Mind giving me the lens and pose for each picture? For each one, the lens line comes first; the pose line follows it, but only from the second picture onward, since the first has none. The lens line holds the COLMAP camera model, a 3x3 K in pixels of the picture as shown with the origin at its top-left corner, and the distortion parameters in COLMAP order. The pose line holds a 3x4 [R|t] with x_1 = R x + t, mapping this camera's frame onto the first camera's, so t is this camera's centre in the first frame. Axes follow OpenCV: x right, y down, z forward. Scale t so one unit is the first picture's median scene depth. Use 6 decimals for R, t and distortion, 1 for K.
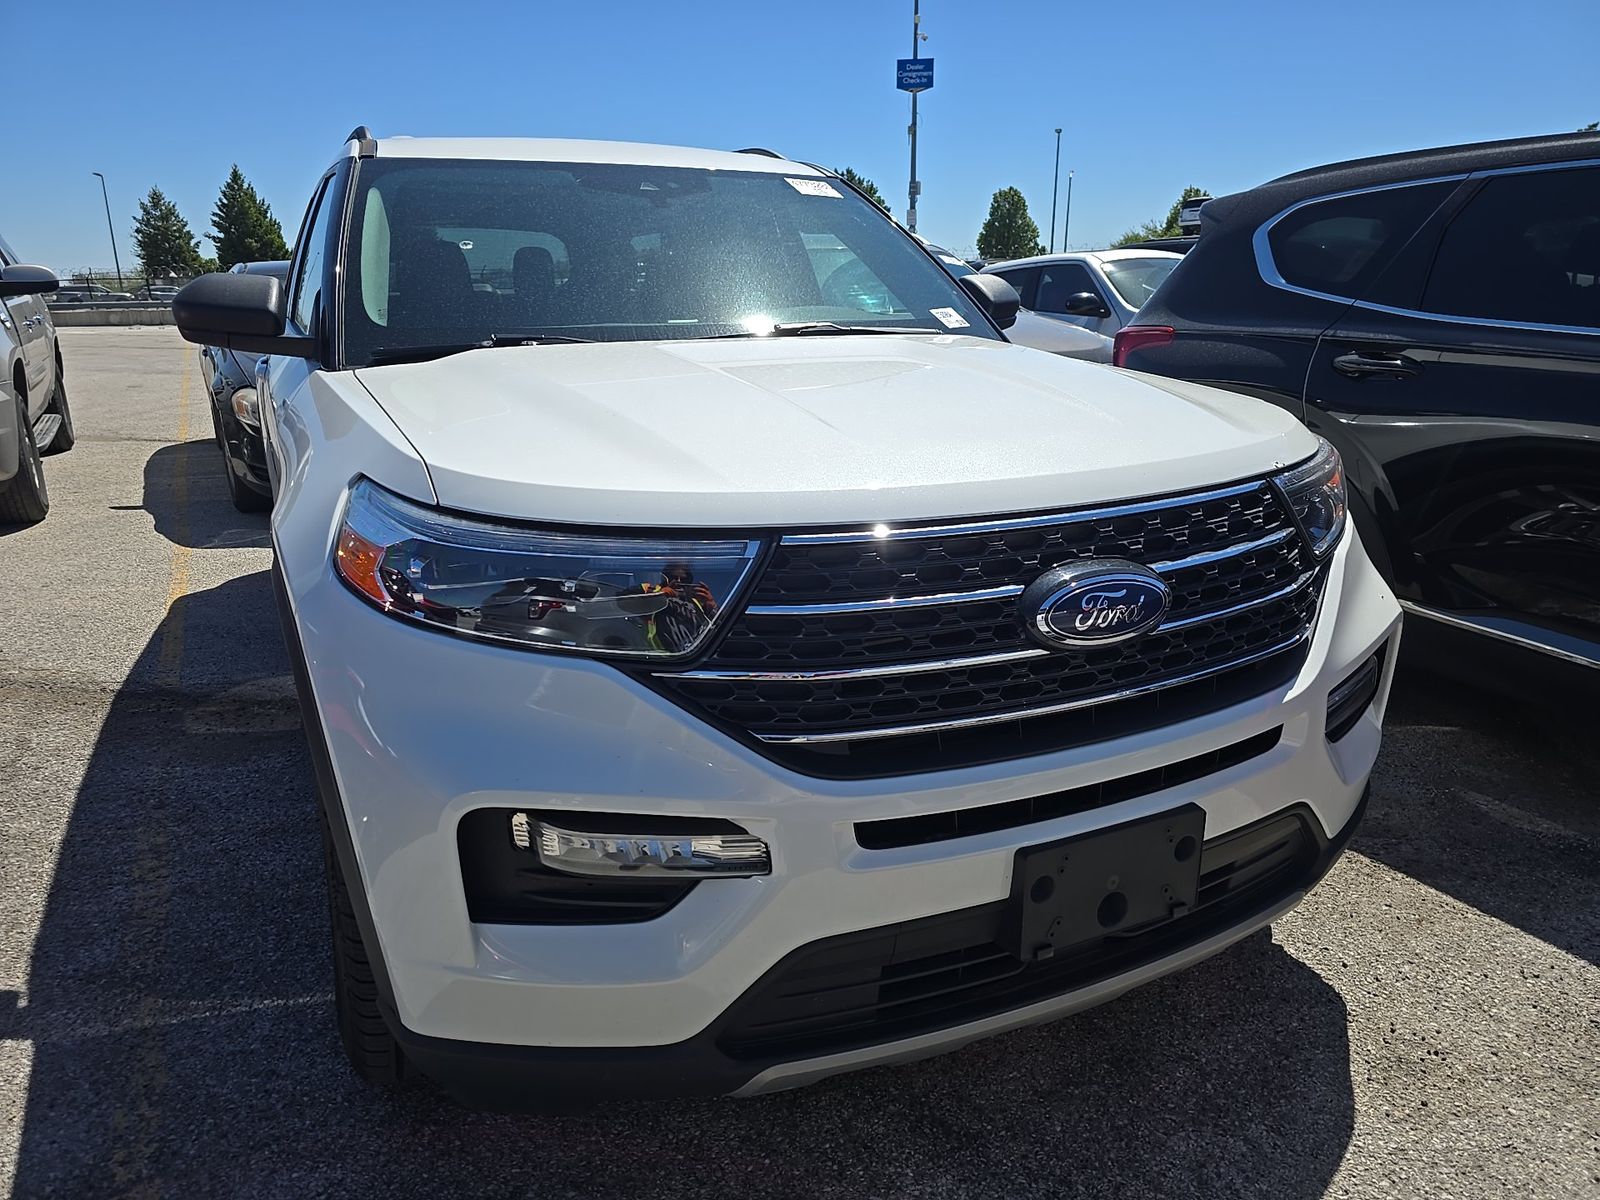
lens RADIAL K [[1091.2, 0, 794.6], [0, 1091.2, 596.7], [0, 0, 1]] dist [0.067609, -0.059797]
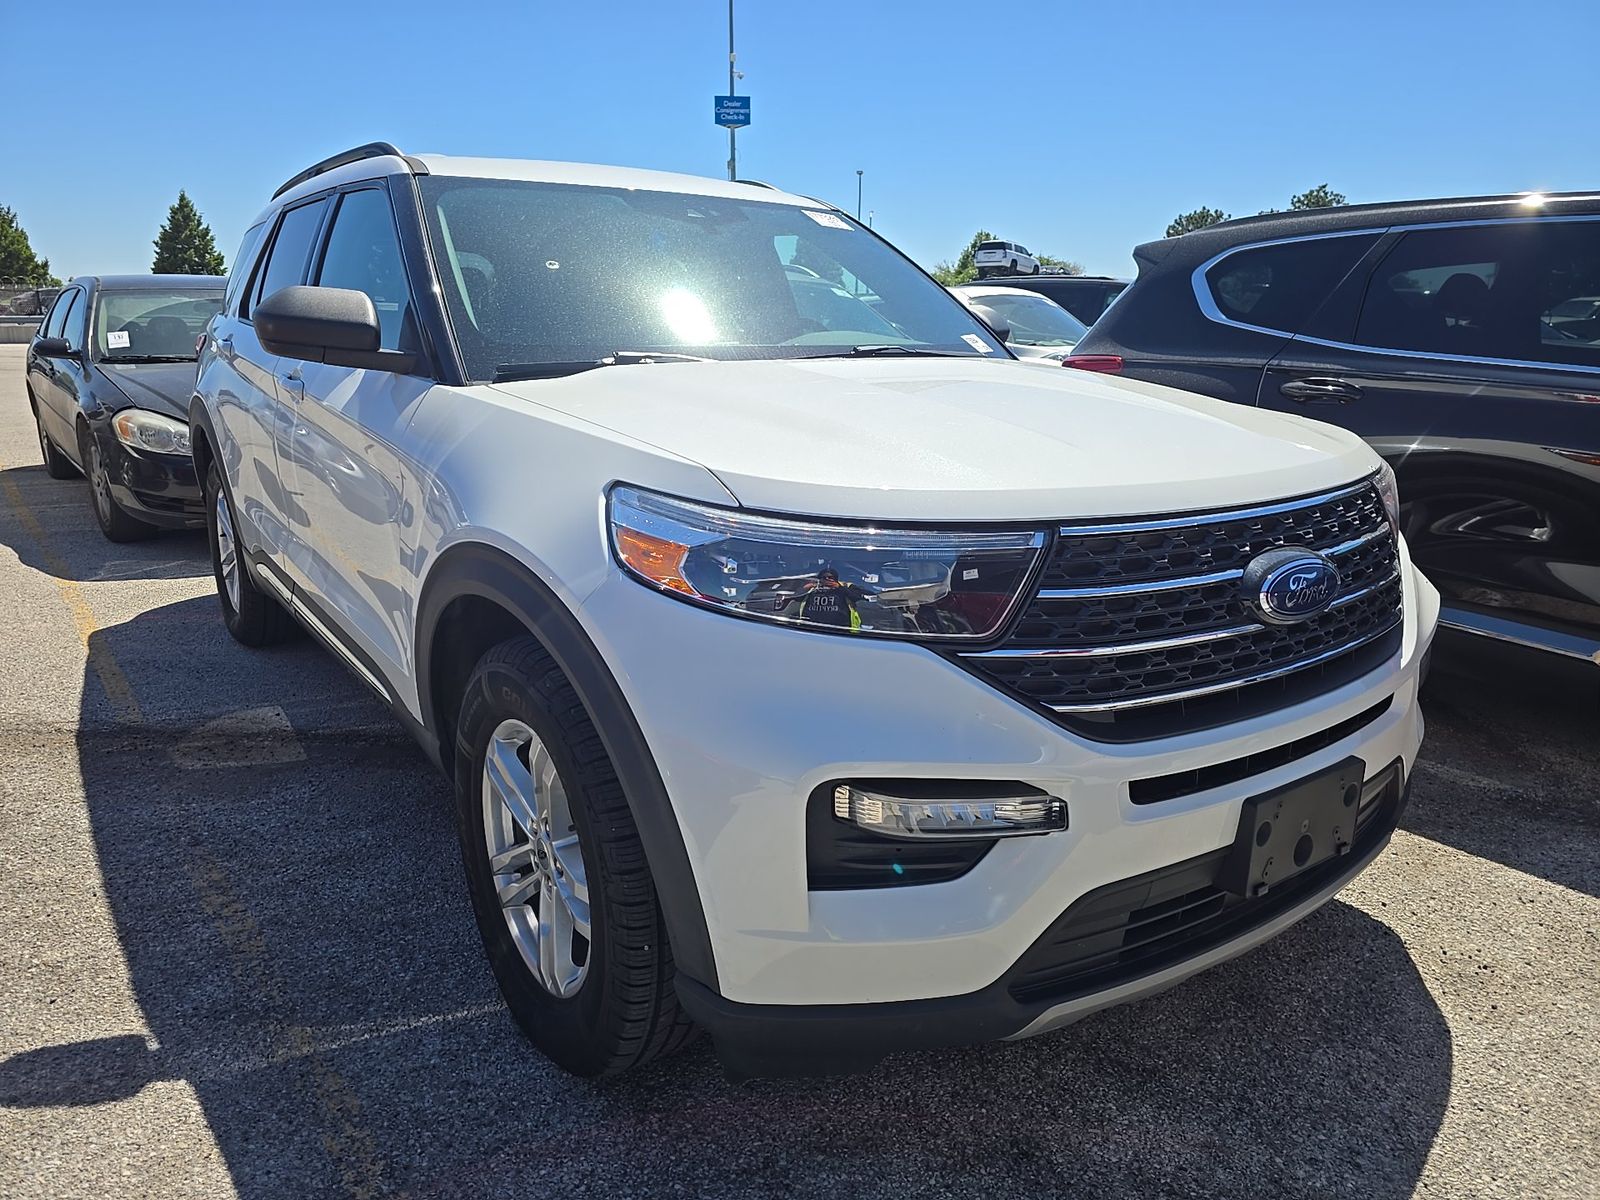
lens RADIAL K [[1088.4, 0, 807.1], [0, 1088.4, 597.1], [0, 0, 1]] dist [0.069389, -0.063408]
pose [[0.984054, -0.025433, 0.176045, -0.353797], [0.029768, 0.999314, -0.022028, 0.024460], [-0.175364, 0.026917, 0.984136, -0.045143]]
